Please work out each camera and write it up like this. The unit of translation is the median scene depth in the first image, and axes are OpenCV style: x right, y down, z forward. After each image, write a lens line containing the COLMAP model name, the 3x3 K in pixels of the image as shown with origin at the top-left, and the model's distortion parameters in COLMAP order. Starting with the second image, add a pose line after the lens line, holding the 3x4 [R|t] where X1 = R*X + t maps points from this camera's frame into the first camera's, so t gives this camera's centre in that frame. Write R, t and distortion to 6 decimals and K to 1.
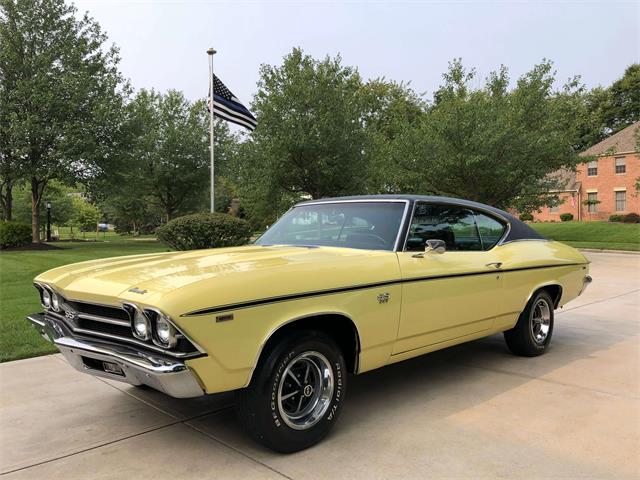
lens RADIAL K [[526.6, 0, 320.7], [0, 526.6, 234.4], [0, 0, 1]] dist [0.000755, -0.003611]
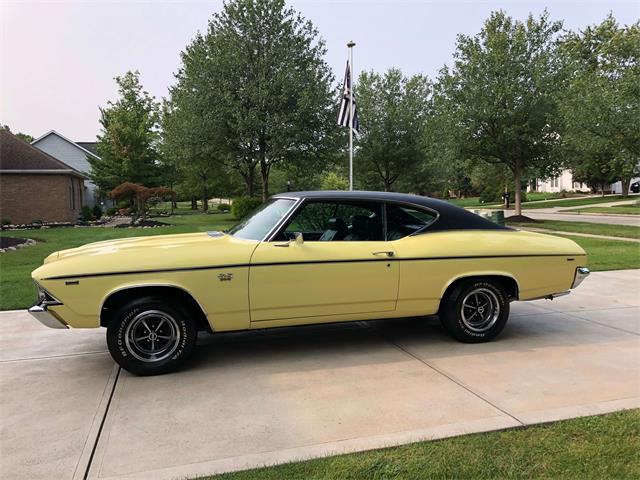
lens RADIAL K [[521.0, 0, 319.1], [0, 521.0, 238.3], [0, 0, 1]] dist [0.008751, 0.001650]
pose [[0.880560, 0.028253, -0.473093, 0.141860], [0.003767, 0.997773, 0.066598, -0.009446], [0.473920, -0.060426, 0.878492, -0.005184]]
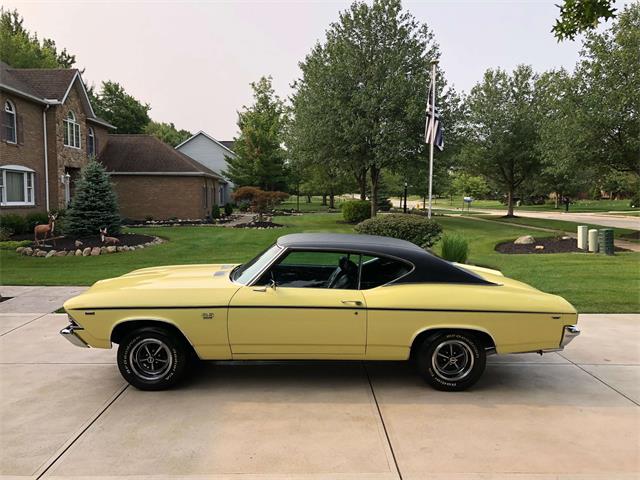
lens RADIAL K [[522.5, 0, 317.9], [0, 522.5, 241.6], [0, 0, 1]] dist [0.003845, 0.010232]
pose [[0.724647, 0.073198, -0.685222, 0.211949], [-0.017501, 0.995977, 0.087886, -0.036457], [0.688898, -0.051694, 0.723013, 0.016299]]
